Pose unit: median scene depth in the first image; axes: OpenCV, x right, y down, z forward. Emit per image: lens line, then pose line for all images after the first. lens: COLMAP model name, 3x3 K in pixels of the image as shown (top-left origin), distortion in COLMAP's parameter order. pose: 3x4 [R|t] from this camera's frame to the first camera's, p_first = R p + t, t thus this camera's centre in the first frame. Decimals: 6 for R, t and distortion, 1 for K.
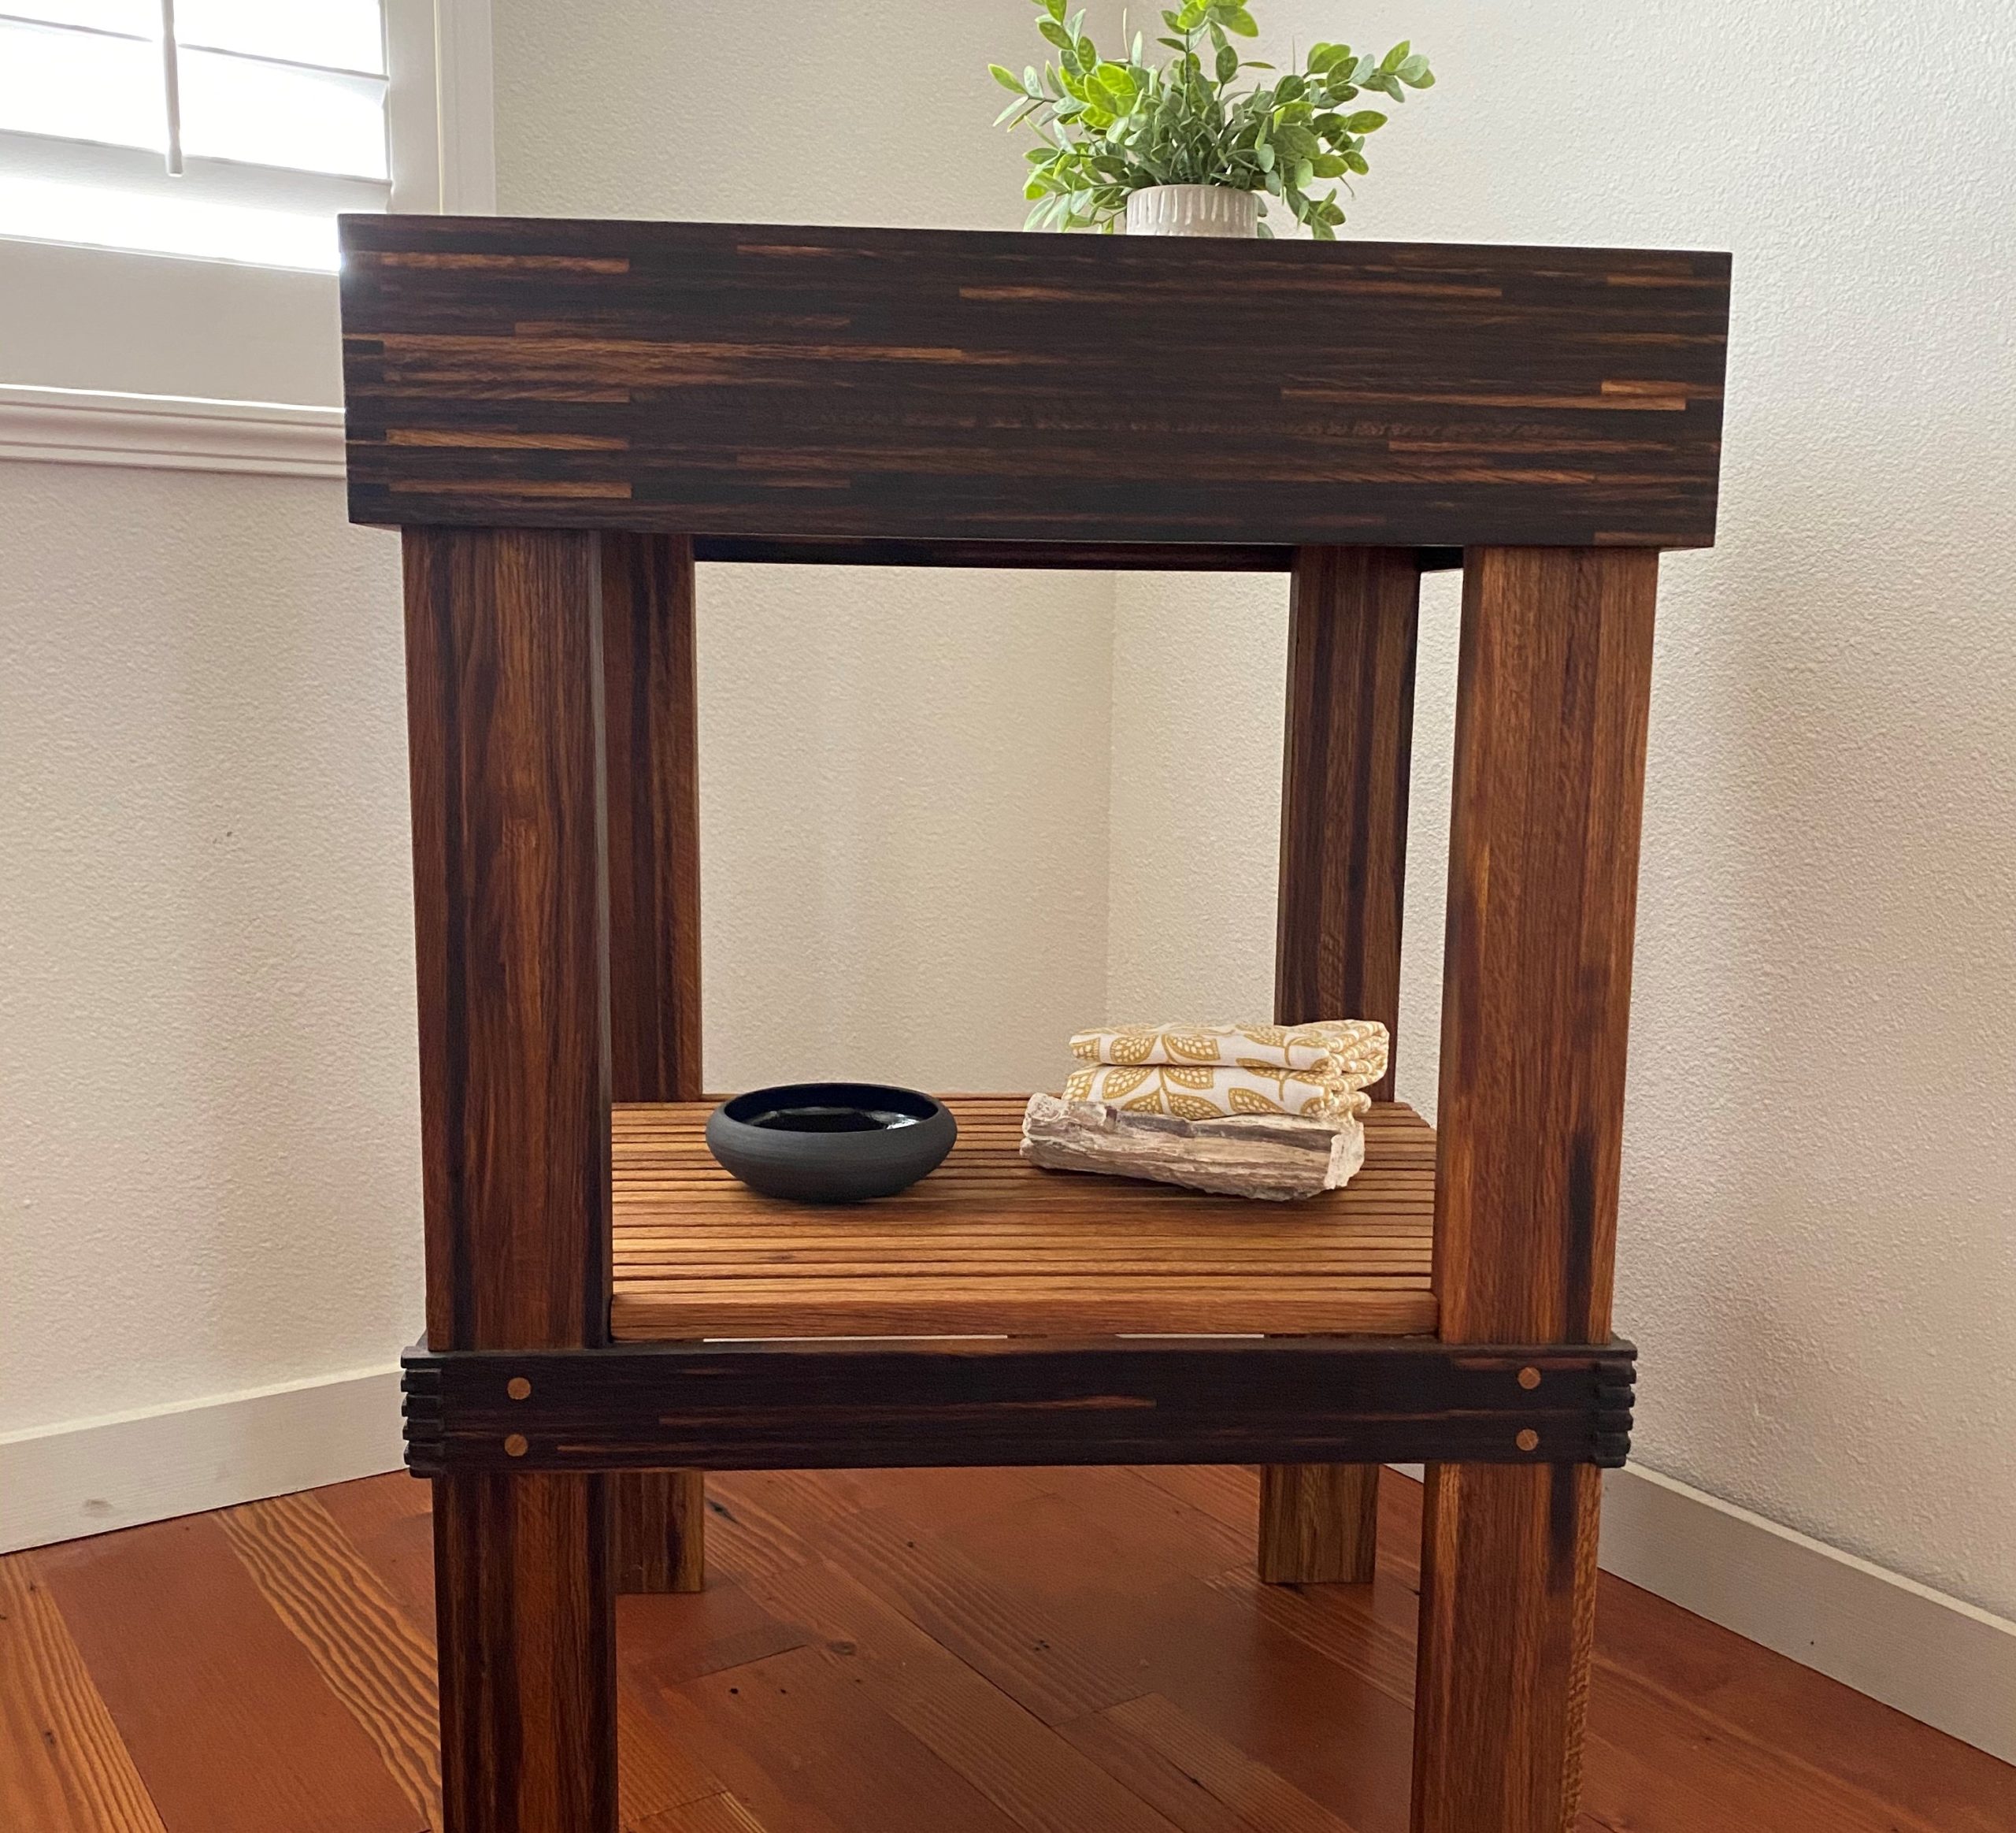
lens RADIAL K [[2002.7, 0, 1008.0], [0, 2002.7, 916.5], [0, 0, 1]] dist [0.049699, -0.093280]
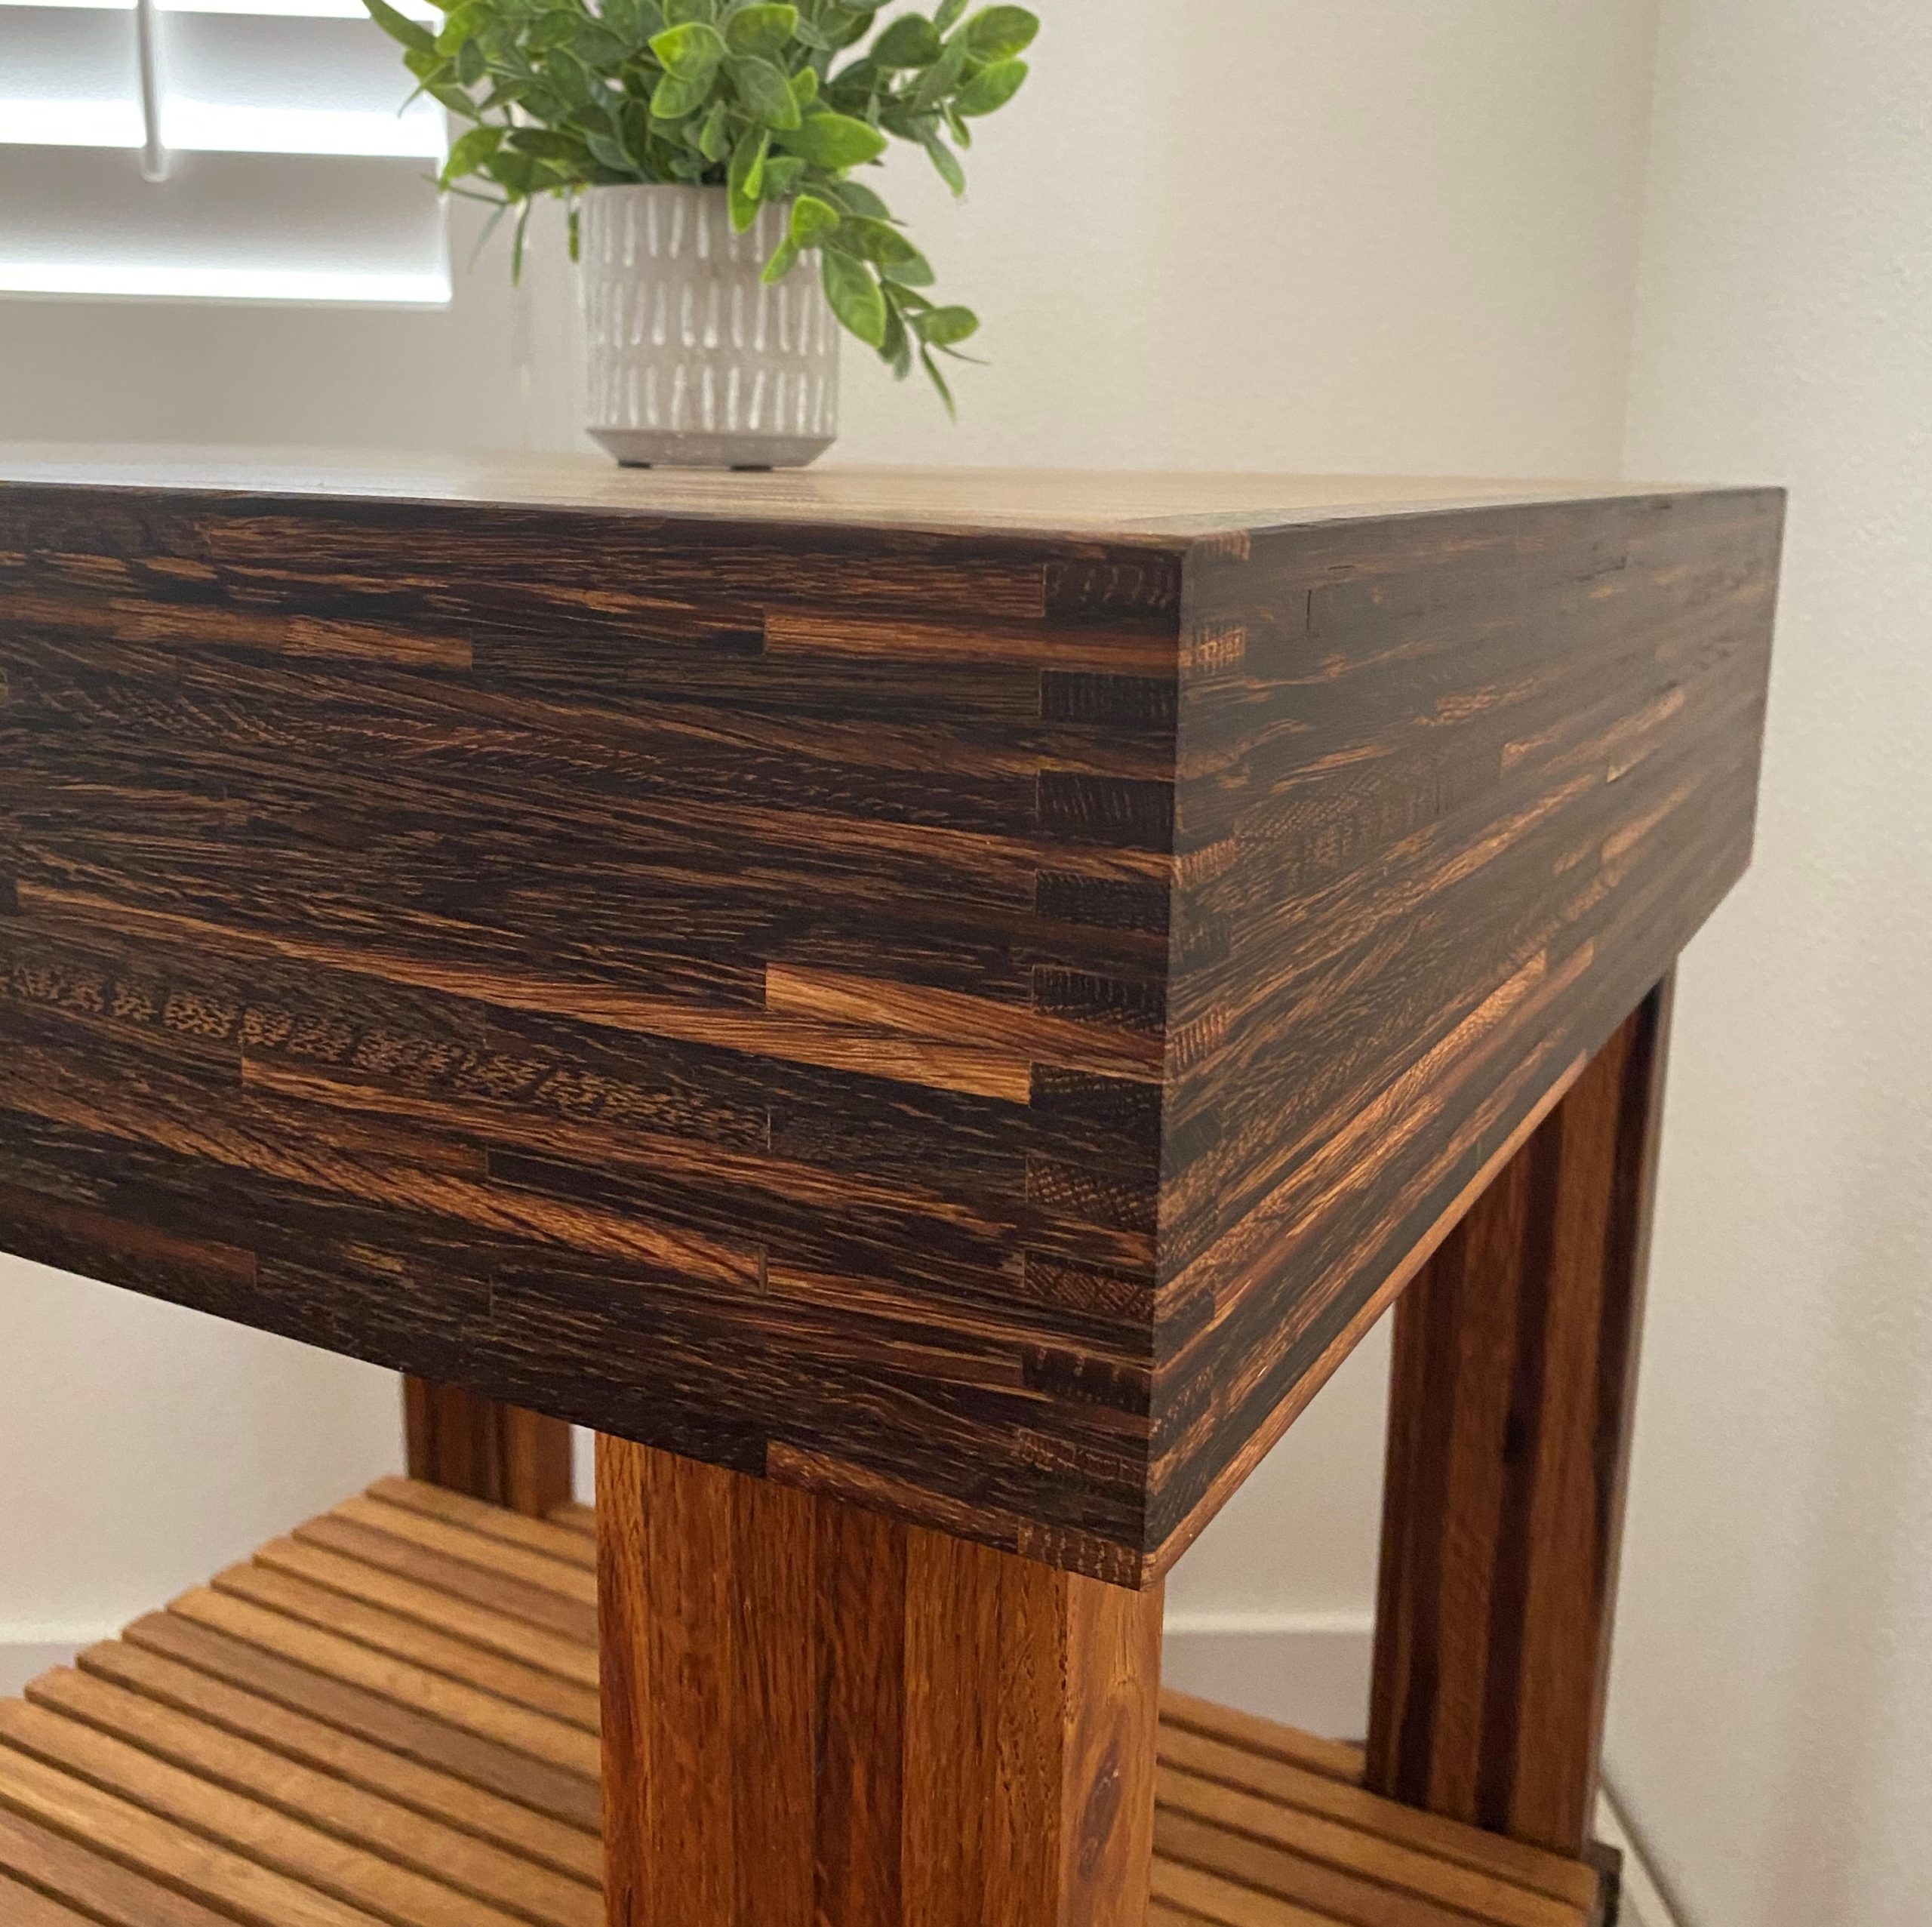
lens RADIAL K [[1972.7, 0, 1003.6], [0, 1972.7, 849.1], [0, 0, 1]] dist [0.110664, -0.309721]
pose [[0.864161, 0.104792, -0.492184, 0.462112], [-0.083296, 0.994372, 0.065464, -0.303140], [0.496274, -0.015575, 0.868026, 0.766369]]
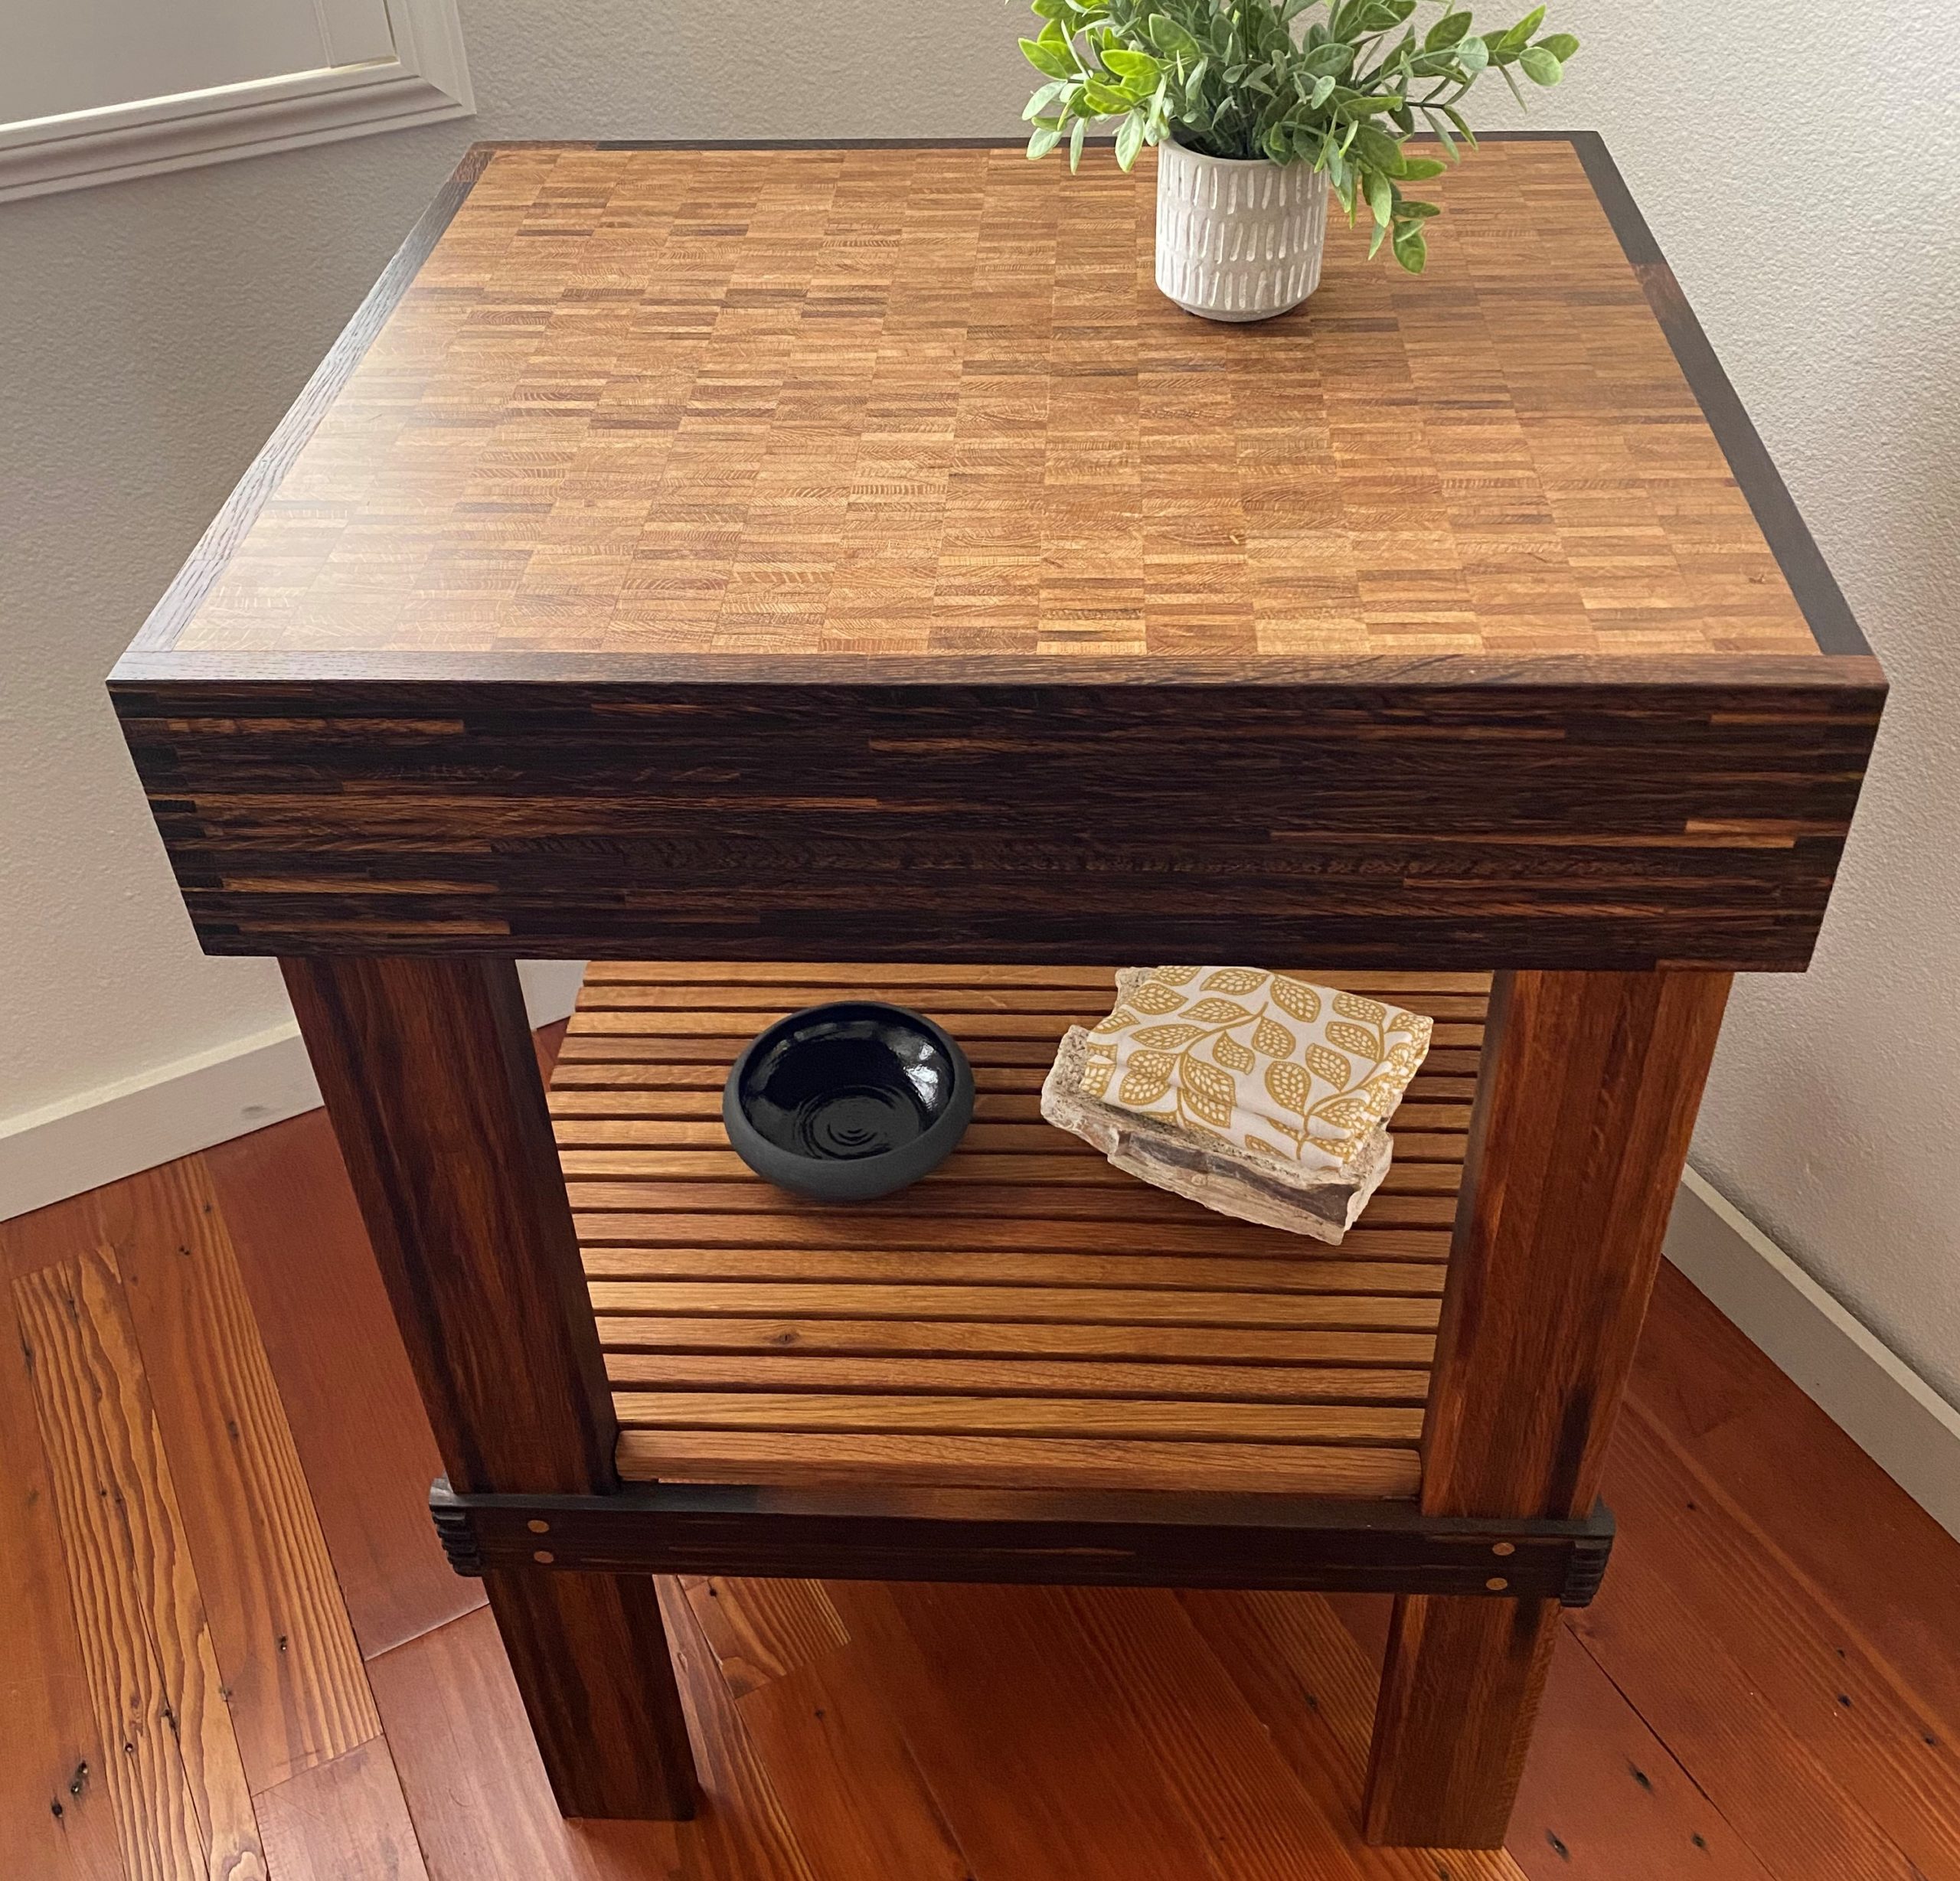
lens RADIAL K [[1953.1, 0, 986.6], [0, 1953.1, 739.6], [0, 0, 1]] dist [0.141559, -0.366855]
pose [[0.994107, 0.023393, -0.105850, 0.103194], [0.028700, 0.884801, 0.465085, -0.658534], [0.104536, -0.465382, 0.878915, 0.305689]]
